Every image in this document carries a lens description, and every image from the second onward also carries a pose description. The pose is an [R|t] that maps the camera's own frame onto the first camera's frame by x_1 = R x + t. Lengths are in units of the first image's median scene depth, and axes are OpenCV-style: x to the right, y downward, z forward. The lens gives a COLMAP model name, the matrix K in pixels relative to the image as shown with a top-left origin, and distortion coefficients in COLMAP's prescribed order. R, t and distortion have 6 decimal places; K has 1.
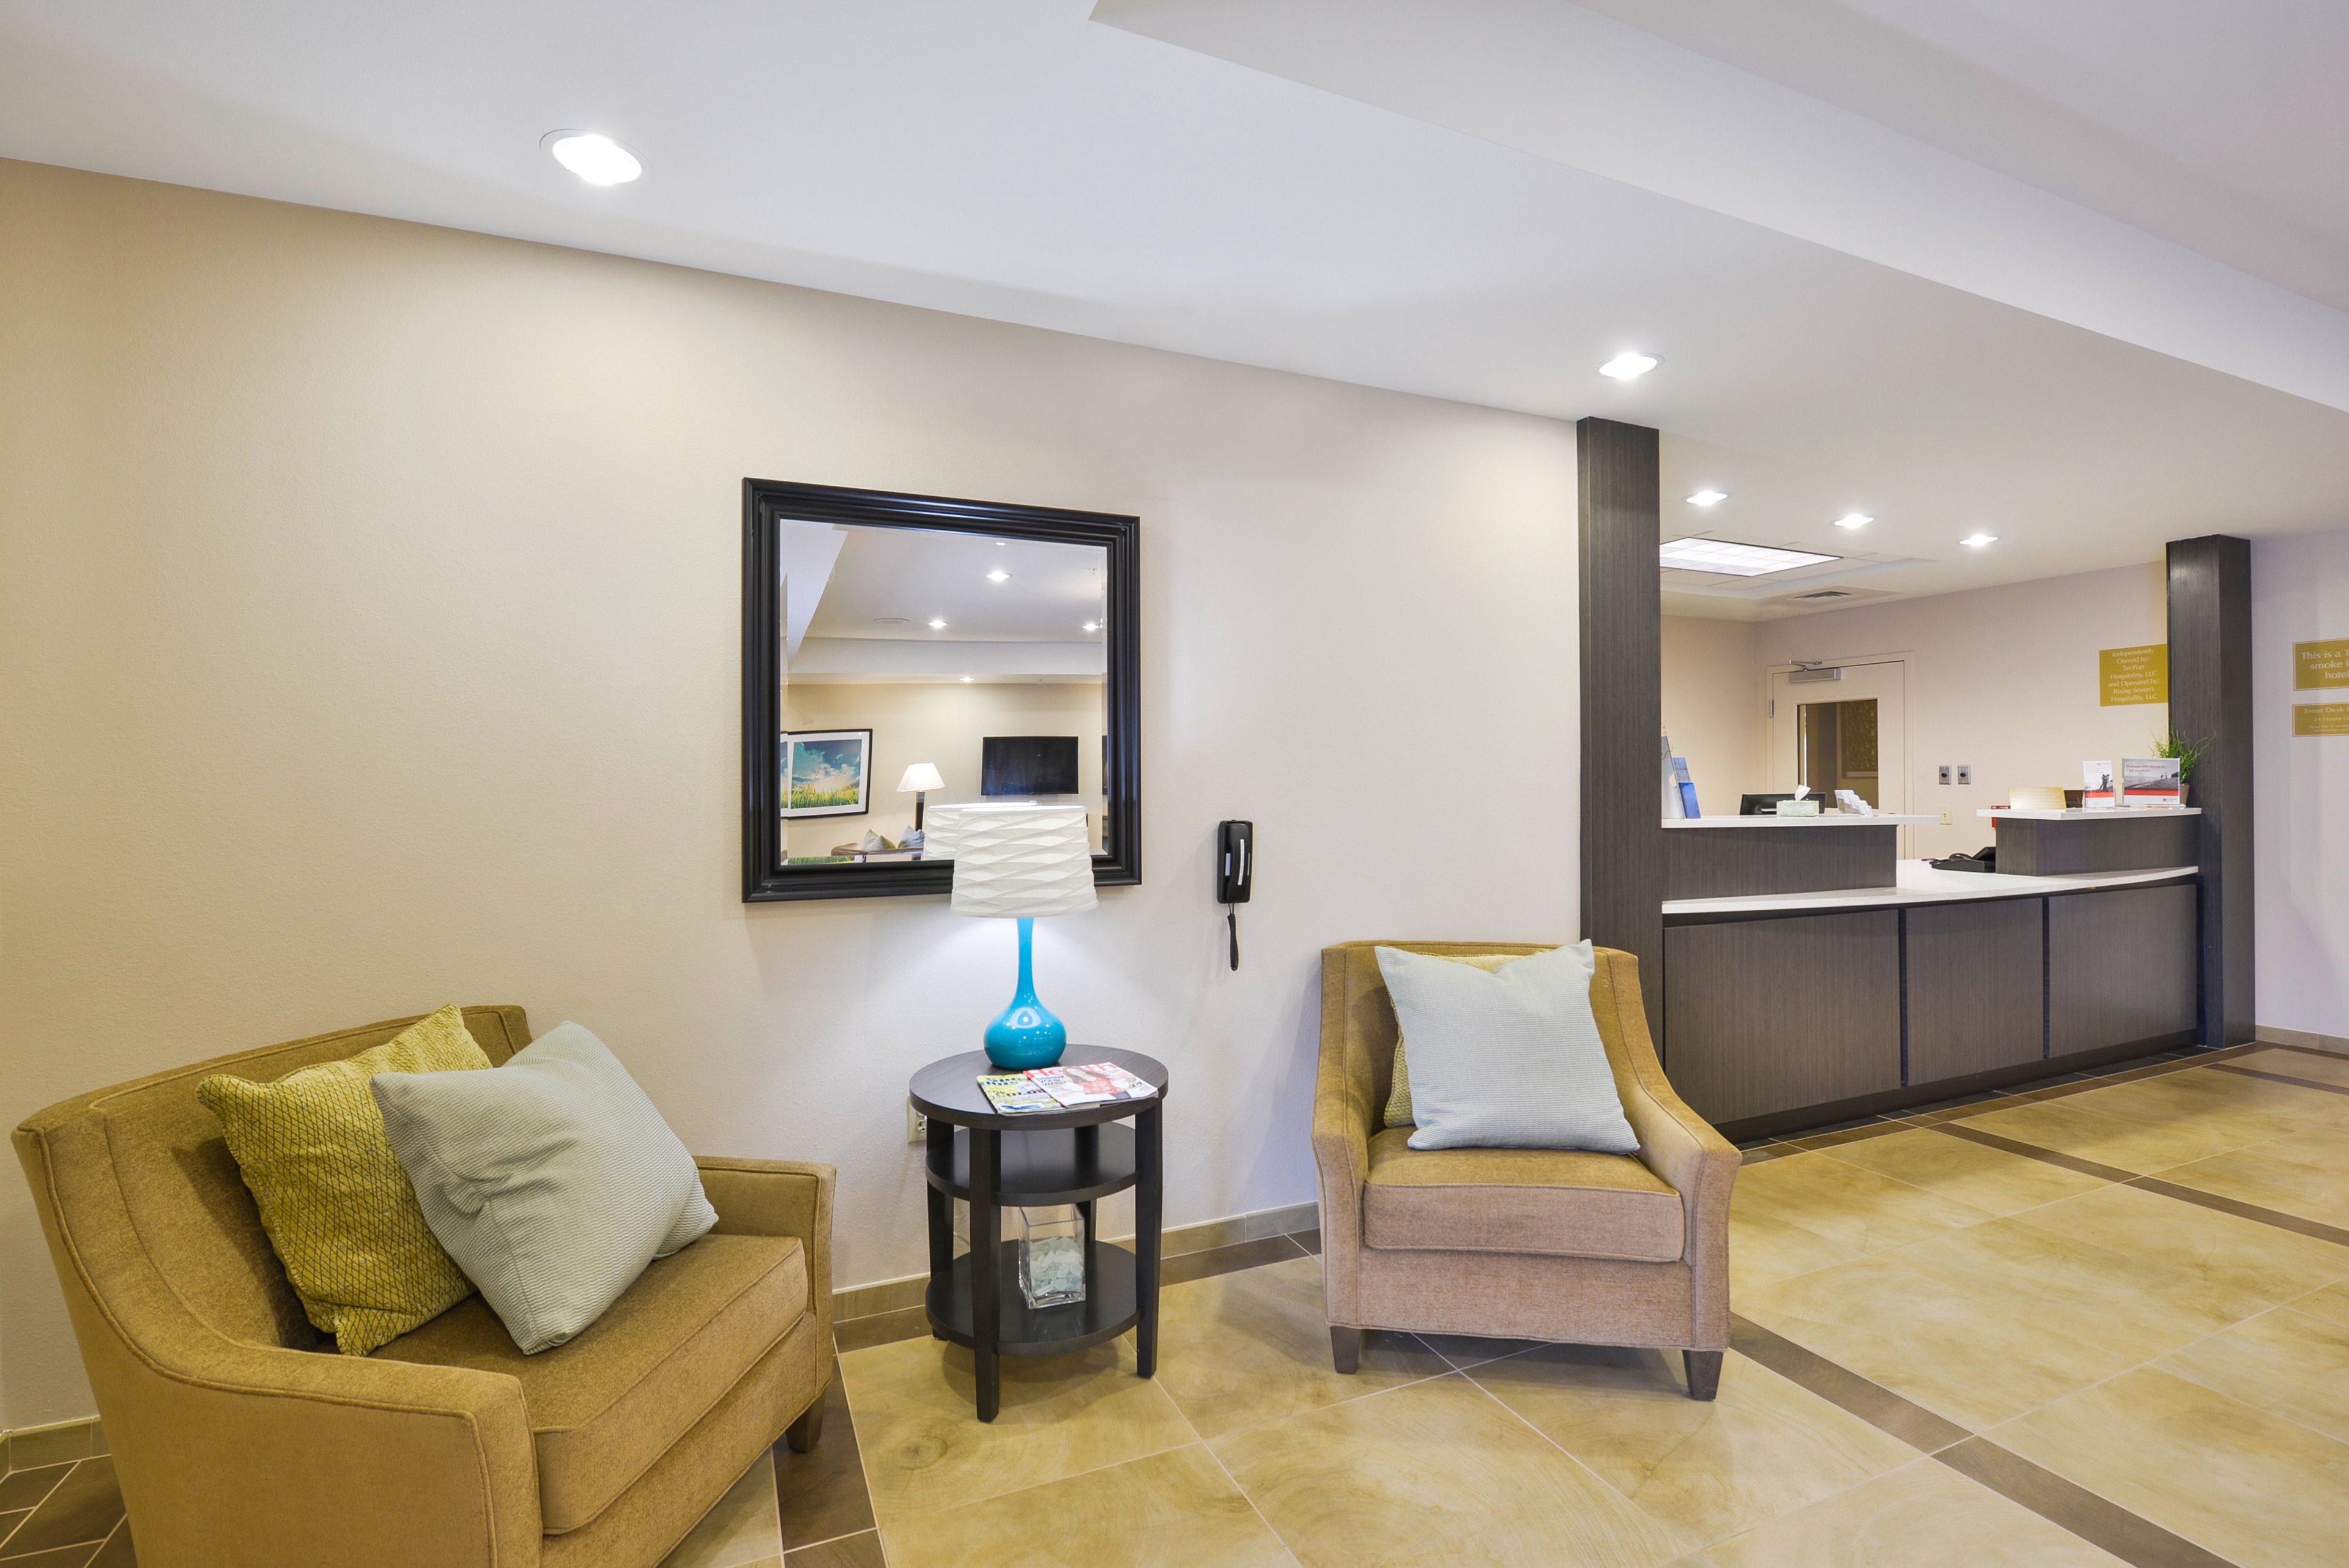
lens RADIAL K [[1063.5, 0, 1182.8], [0, 1063.5, 796.5], [0, 0, 1]] dist [0.001653, 0.000045]
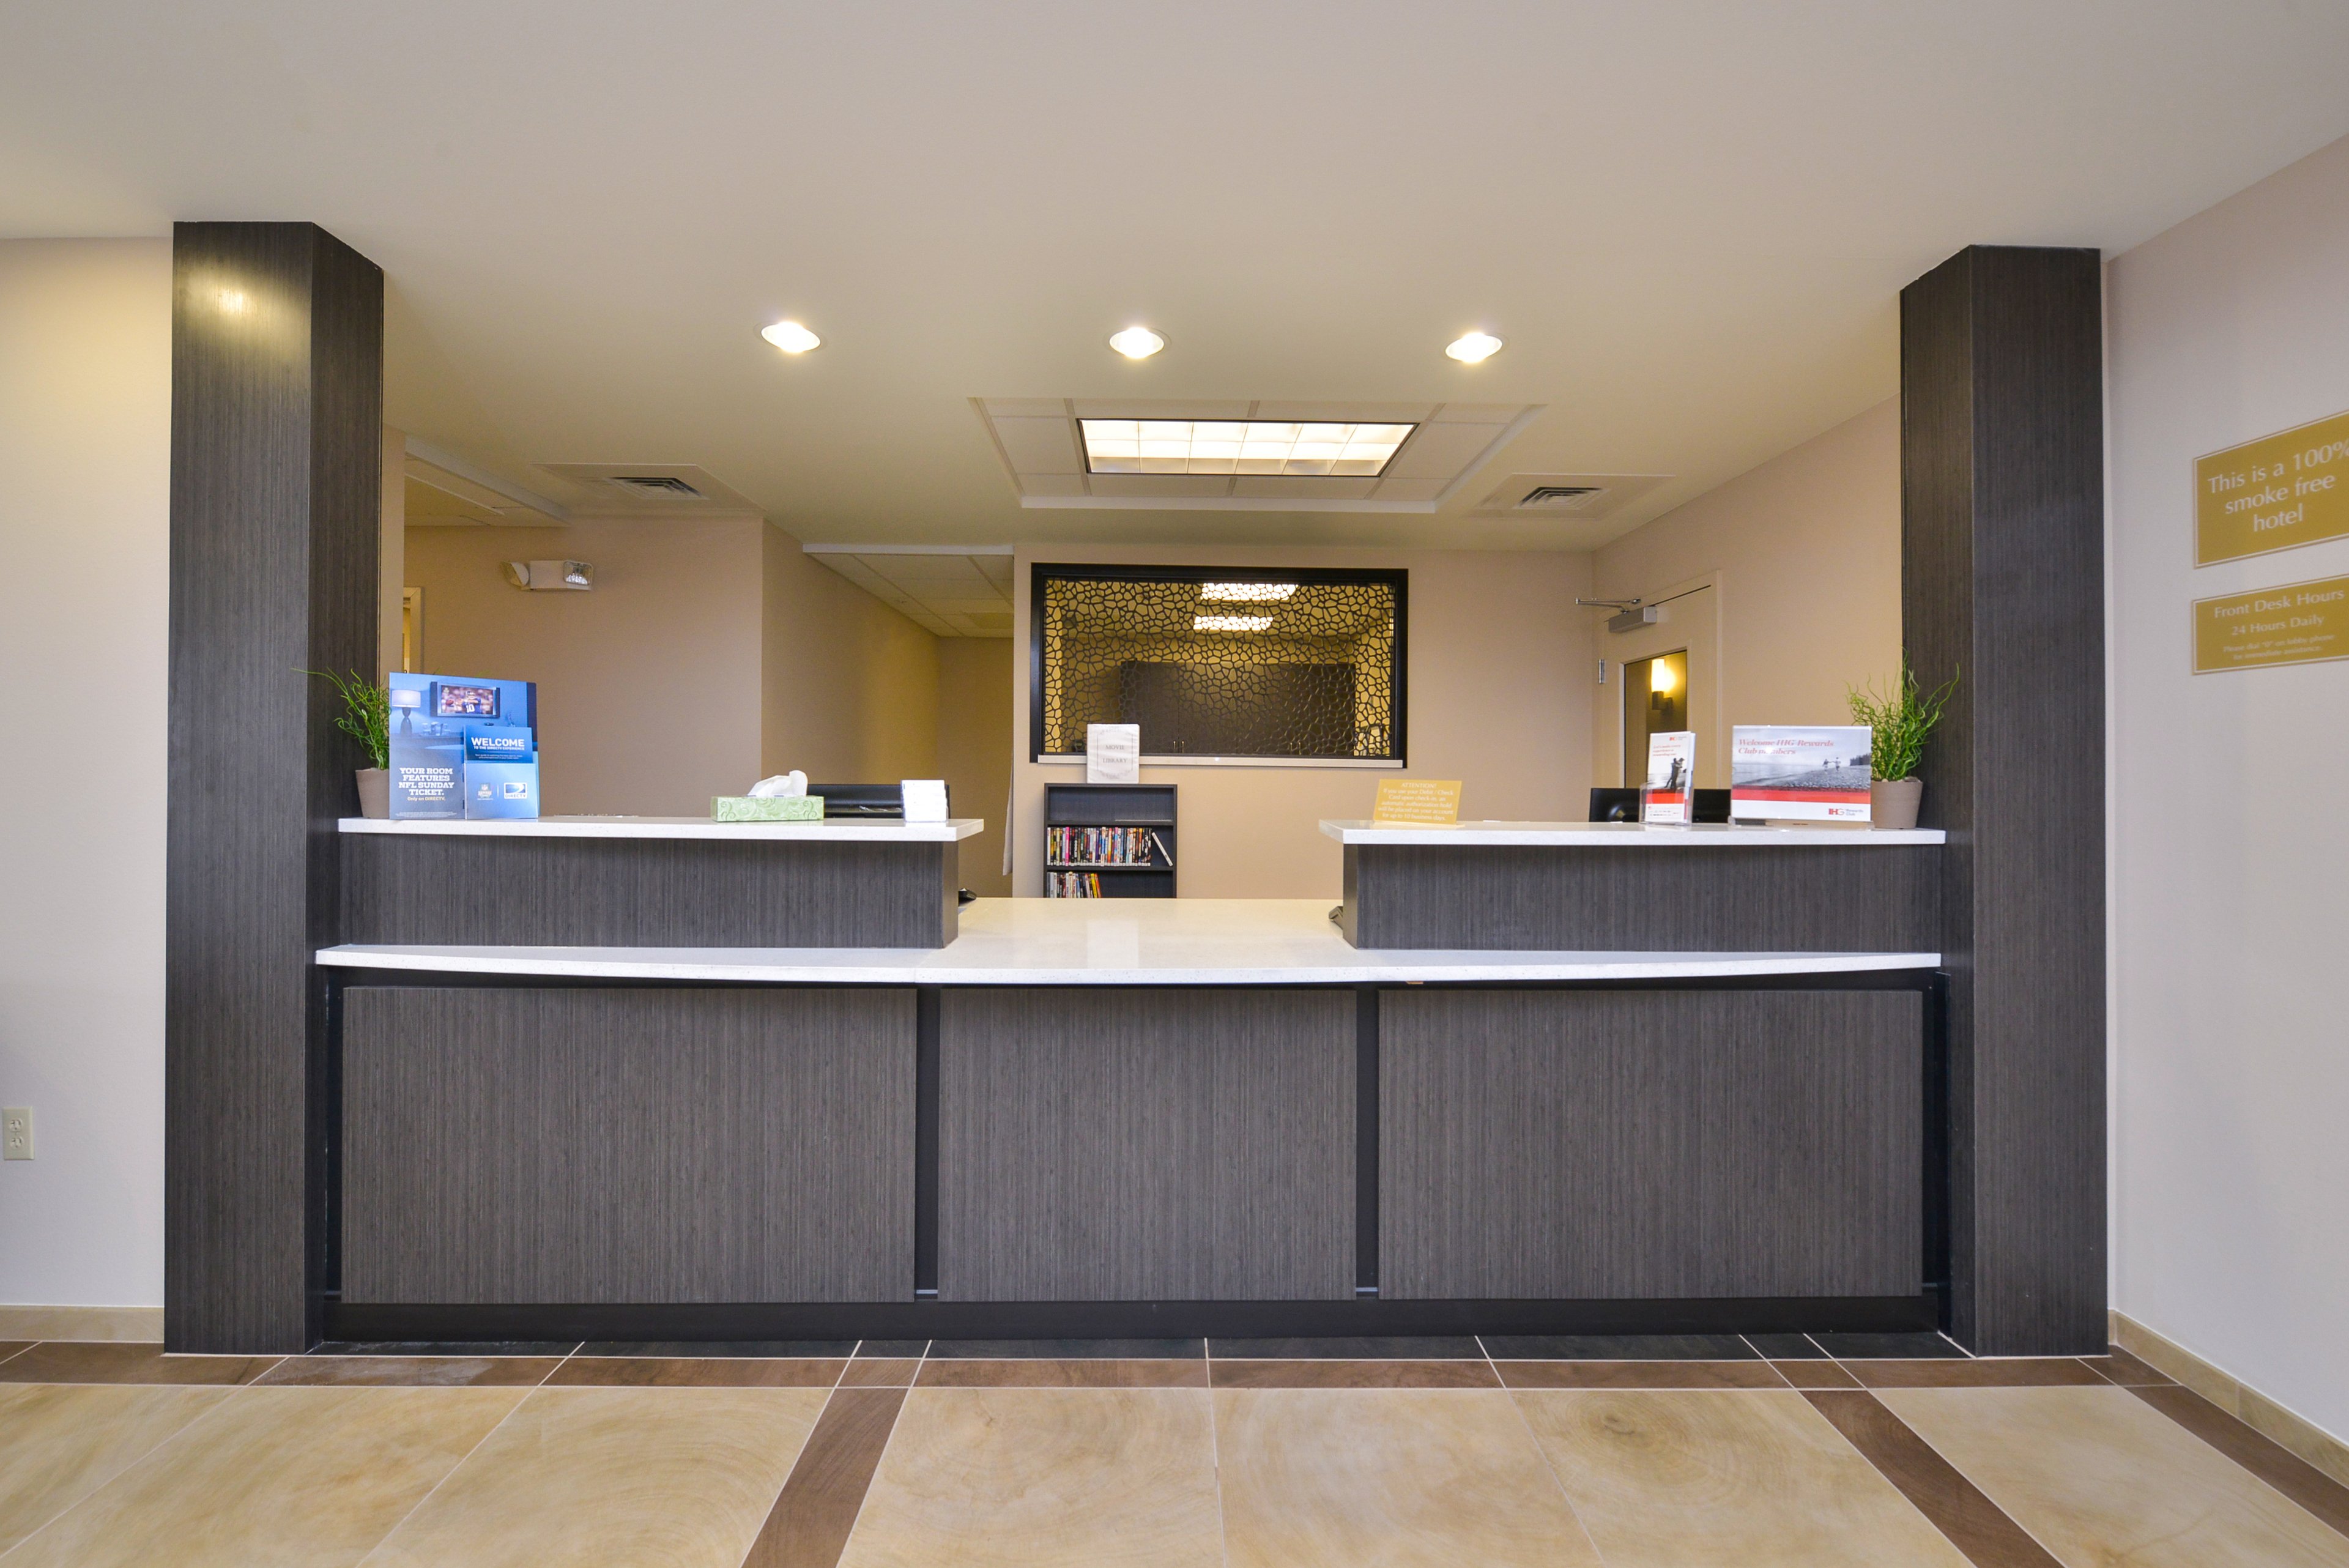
lens RADIAL K [[938.6, 0, 1168.7], [0, 938.6, 770.0], [0, 0, 1]] dist [0.004336, 0.000158]
pose [[0.912779, 0.006133, -0.408407, 0.824840], [-0.012699, 0.999830, -0.013367, -0.006379], [0.408255, 0.017387, 0.912702, 0.482234]]
